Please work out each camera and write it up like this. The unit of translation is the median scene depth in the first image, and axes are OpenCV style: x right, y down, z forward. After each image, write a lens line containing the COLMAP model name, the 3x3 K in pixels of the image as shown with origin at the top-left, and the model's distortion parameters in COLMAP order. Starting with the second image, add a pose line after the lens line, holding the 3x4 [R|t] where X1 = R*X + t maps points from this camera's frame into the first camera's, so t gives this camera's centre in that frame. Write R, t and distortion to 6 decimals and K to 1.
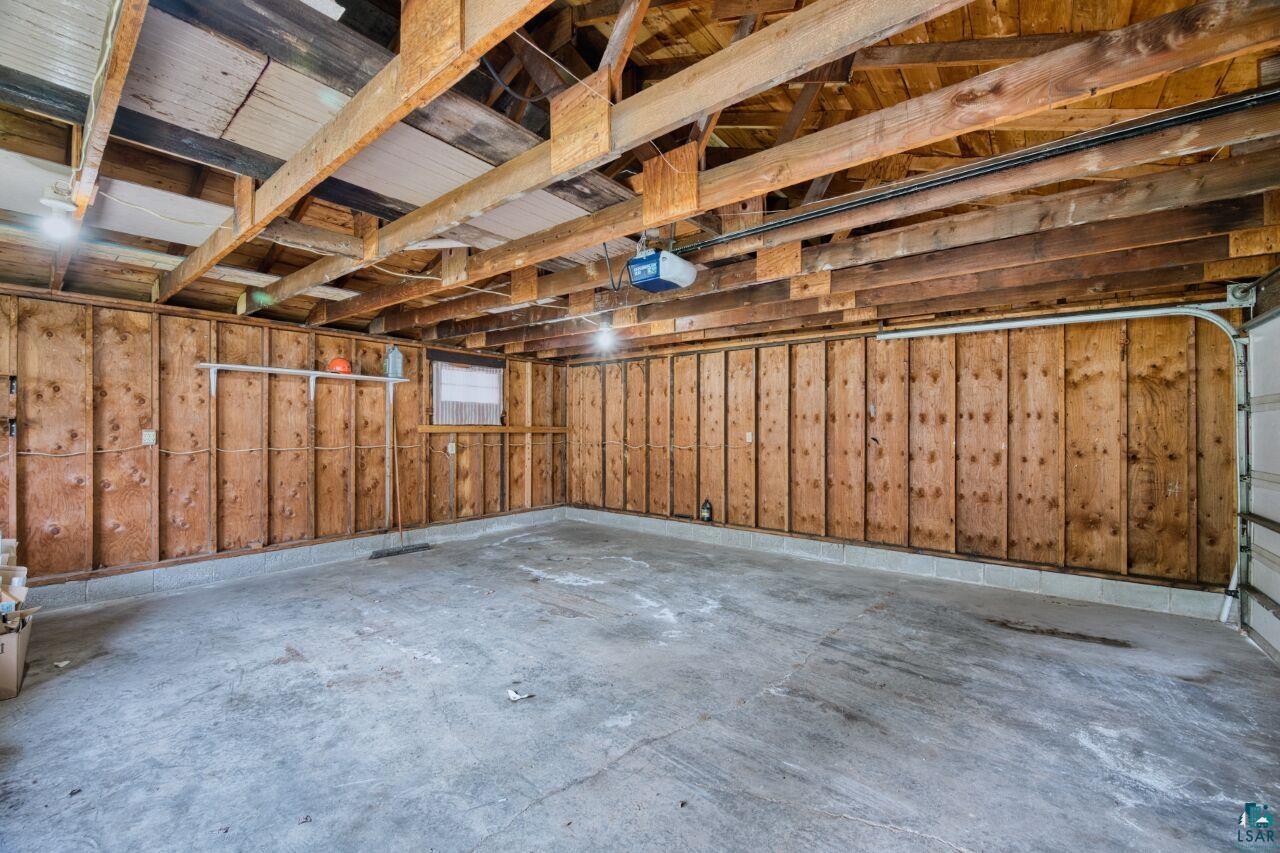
lens RADIAL K [[513.0, 0, 640.4], [0, 513.0, 427.7], [0, 0, 1]] dist [-0.022300, -0.002143]
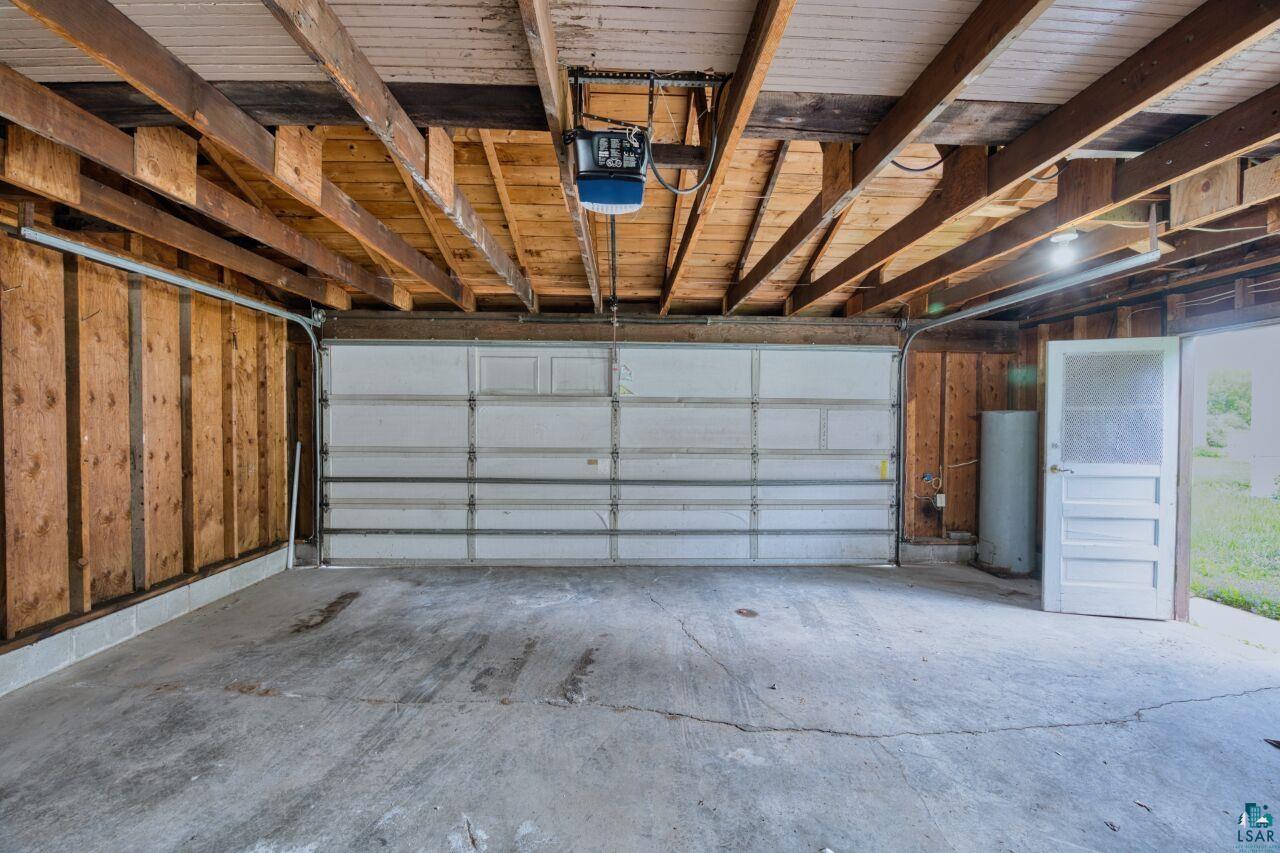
lens RADIAL K [[513.0, 0, 641.5], [0, 513.0, 427.2], [0, 0, 1]] dist [-0.022300, -0.002143]
pose [[-0.649733, -0.019318, 0.759917, -0.419260], [-0.013133, 0.999813, 0.014188, -0.000483], [-0.760049, -0.000762, -0.649865, 1.240939]]
